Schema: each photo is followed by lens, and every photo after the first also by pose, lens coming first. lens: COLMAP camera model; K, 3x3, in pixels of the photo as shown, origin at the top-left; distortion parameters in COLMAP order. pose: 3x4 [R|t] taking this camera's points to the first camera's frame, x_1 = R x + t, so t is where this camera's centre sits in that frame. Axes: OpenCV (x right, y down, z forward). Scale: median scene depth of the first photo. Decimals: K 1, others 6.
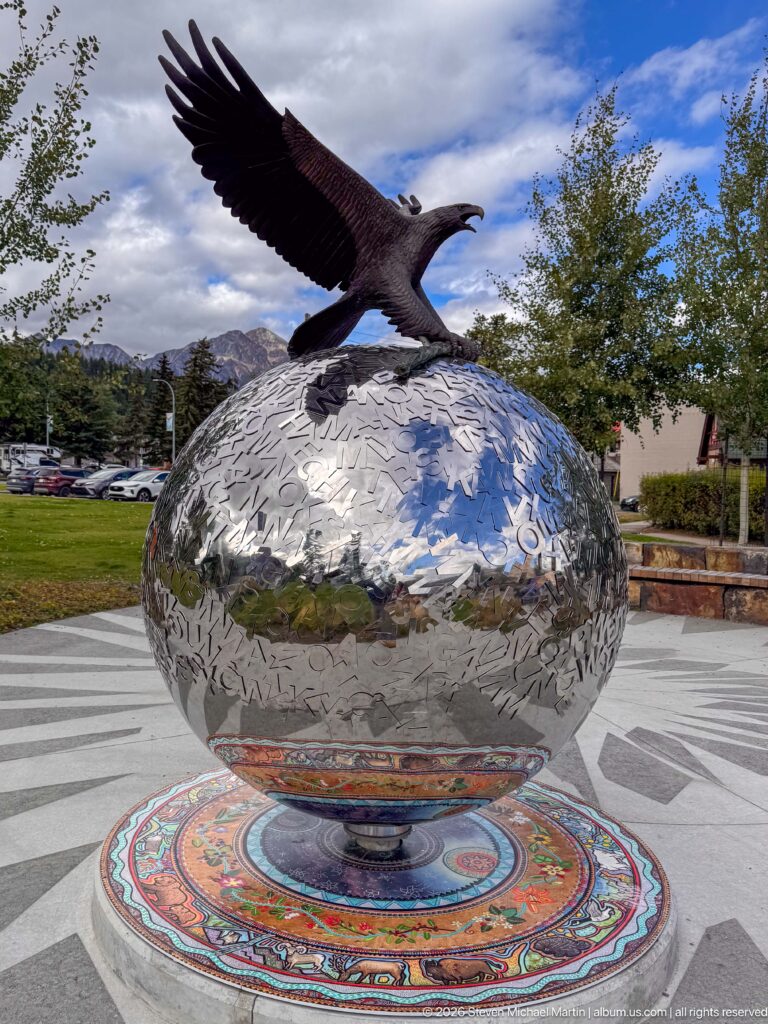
lens RADIAL K [[721.4, 0, 381.1], [0, 721.4, 509.5], [0, 0, 1]] dist [-0.057520, -0.000764]
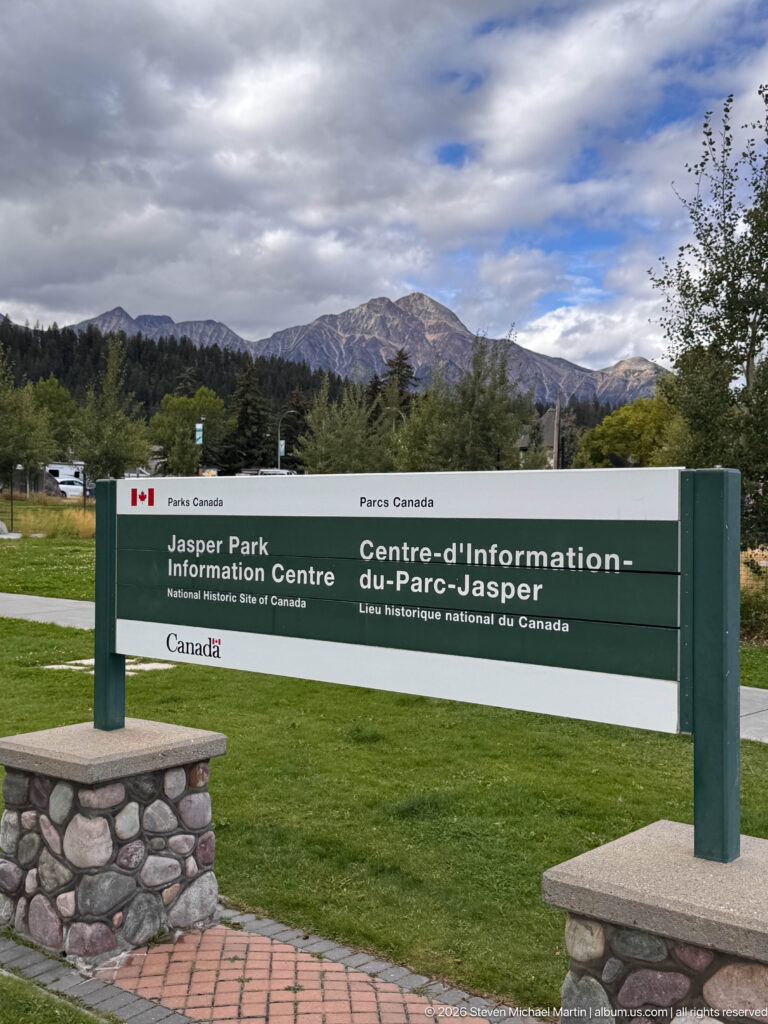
lens RADIAL K [[1150.4, 0, 386.3], [0, 1150.4, 511.4], [0, 0, 1]] dist [-0.112405, 0.000000]
pose [[0.985527, -0.003604, -0.169478, -0.005729], [-0.002666, 0.999321, -0.036752, 0.010863], [0.169495, 0.036671, 0.984849, -0.197931]]
